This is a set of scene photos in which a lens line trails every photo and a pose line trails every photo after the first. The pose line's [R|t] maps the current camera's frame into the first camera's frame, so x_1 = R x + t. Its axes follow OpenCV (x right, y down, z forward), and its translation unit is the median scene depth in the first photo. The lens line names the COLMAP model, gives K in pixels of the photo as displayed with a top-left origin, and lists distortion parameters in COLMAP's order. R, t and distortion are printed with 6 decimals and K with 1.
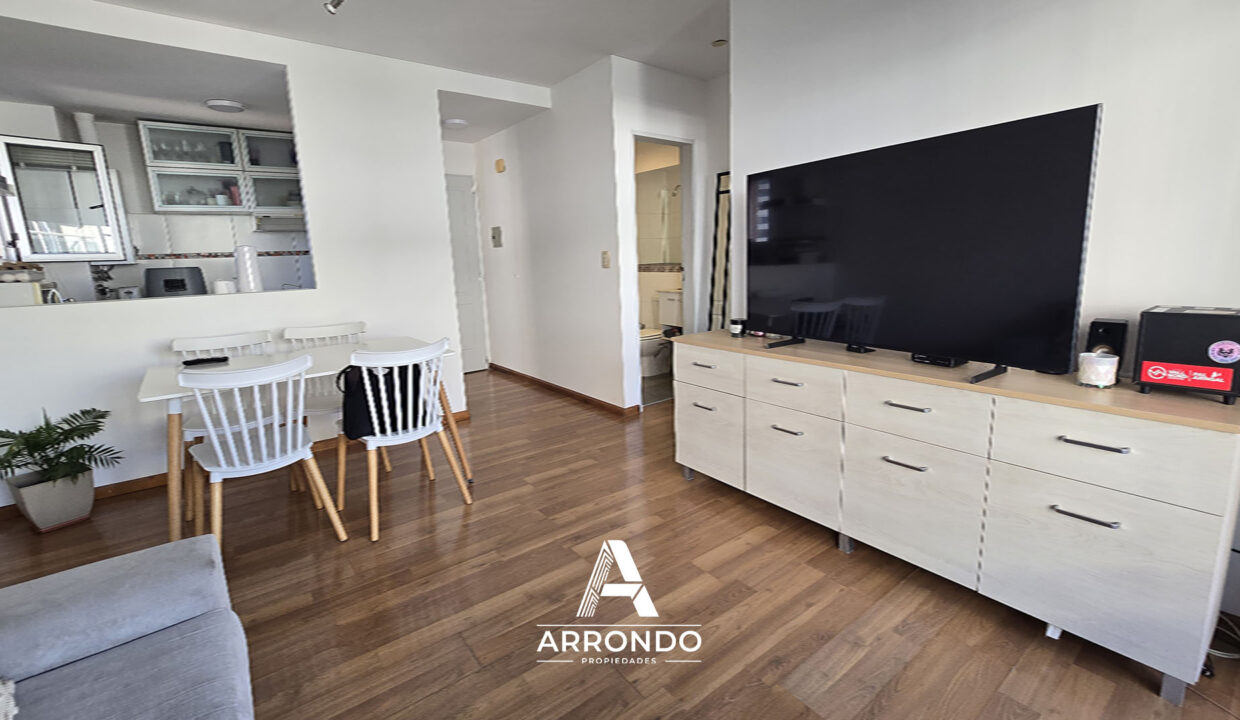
lens RADIAL K [[532.3, 0, 622.9], [0, 532.3, 351.5], [0, 0, 1]] dist [-0.001316, 0.006292]
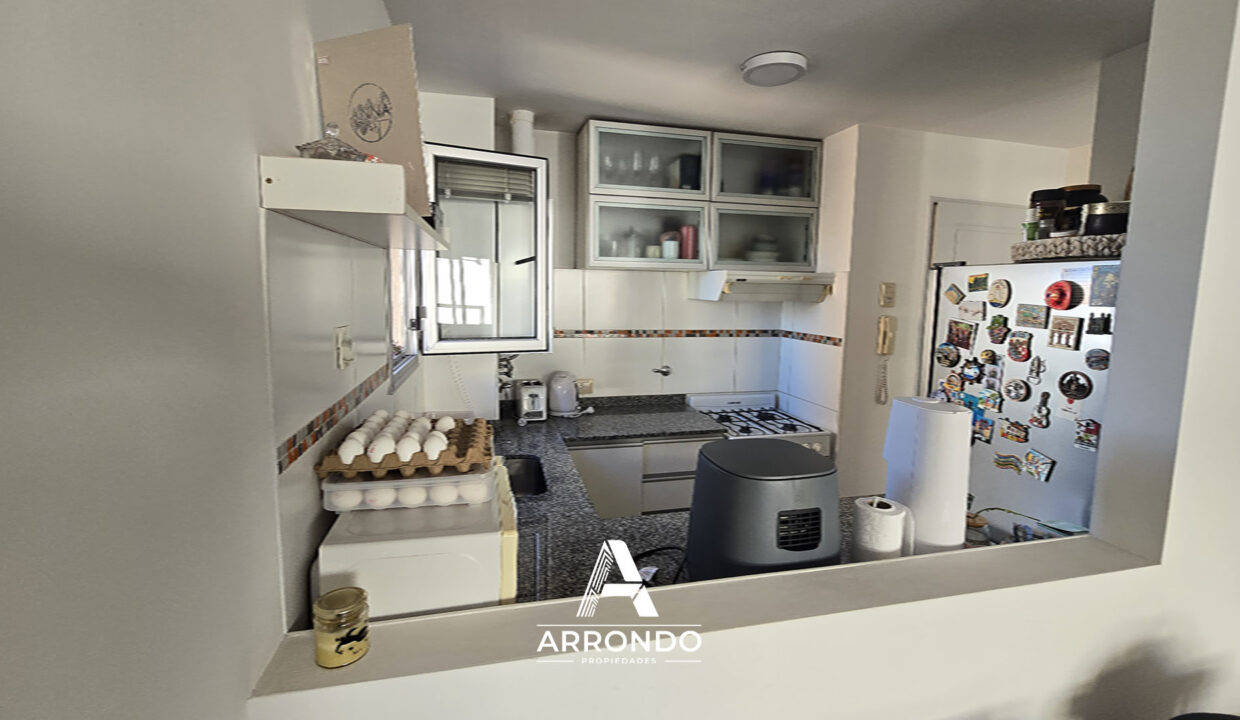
lens RADIAL K [[532.3, 0, 622.9], [0, 532.3, 351.5], [0, 0, 1]] dist [-0.001316, 0.006292]
pose [[0.914188, 0.098071, -0.393245, -0.603812], [-0.124327, 0.991361, -0.041792, -0.150959], [0.385749, 0.087097, 0.918483, 0.480335]]
